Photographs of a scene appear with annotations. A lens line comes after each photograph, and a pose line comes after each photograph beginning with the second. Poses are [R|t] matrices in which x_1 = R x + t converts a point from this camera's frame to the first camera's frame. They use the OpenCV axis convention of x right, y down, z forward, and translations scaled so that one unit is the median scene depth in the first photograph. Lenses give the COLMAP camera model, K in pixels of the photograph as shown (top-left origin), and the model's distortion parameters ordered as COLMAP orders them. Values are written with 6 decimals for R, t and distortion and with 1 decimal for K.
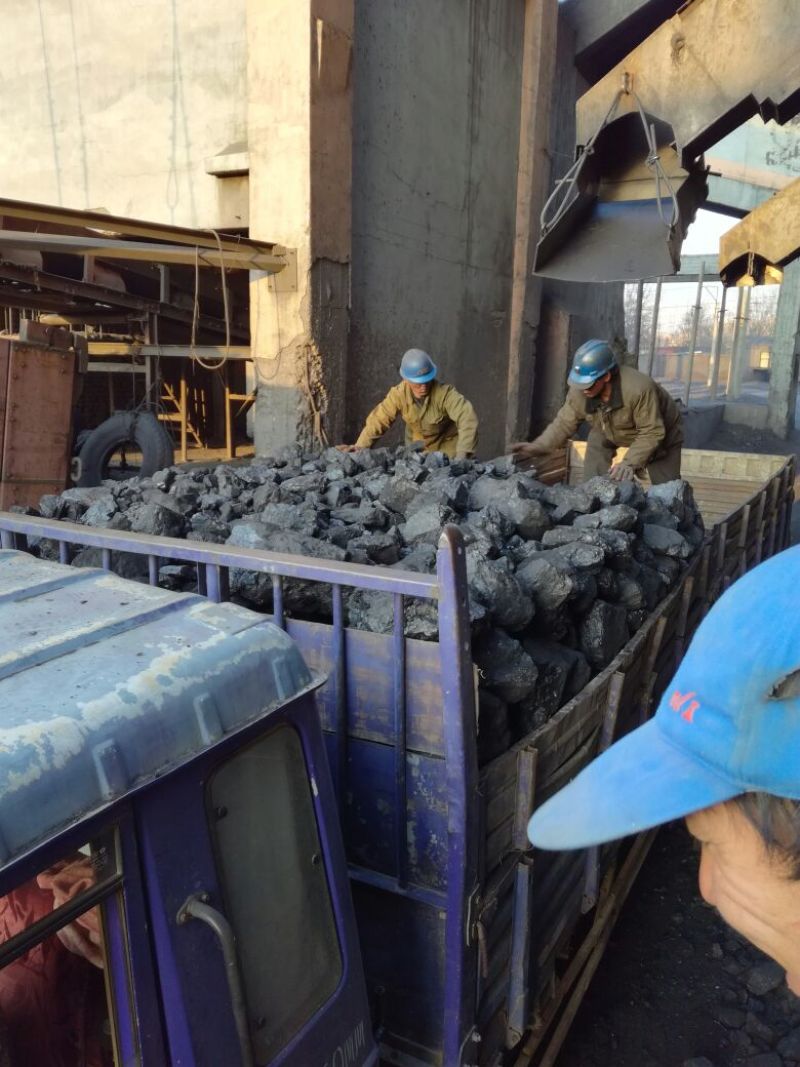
lens RADIAL K [[832.3, 0, 400.0], [0, 832.3, 533.5], [0, 0, 1]] dist [0.028792, -0.001752]
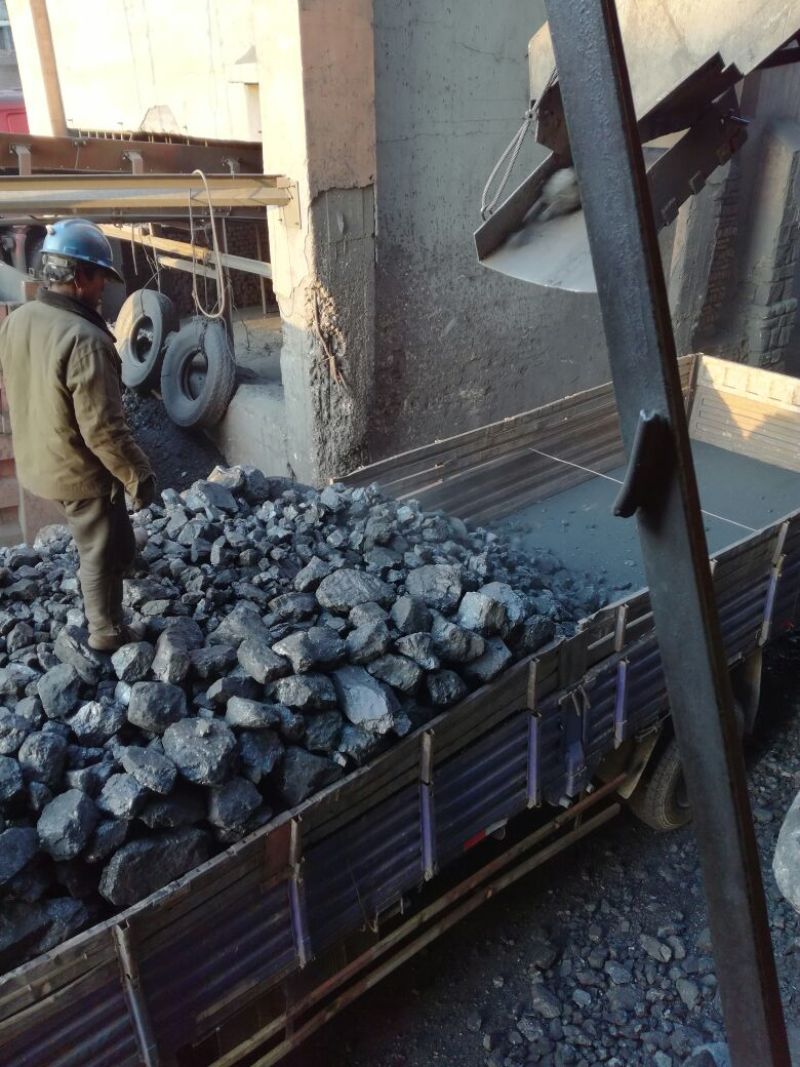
lens RADIAL K [[851.8, 0, 400.0], [0, 851.8, 533.5], [0, 0, 1]] dist [0.003939, 0.000469]
pose [[0.931252, 0.139446, -0.336636, 0.329140], [-0.043540, 0.959839, 0.277151, -0.226016], [0.361764, -0.243440, 0.899924, 0.110485]]
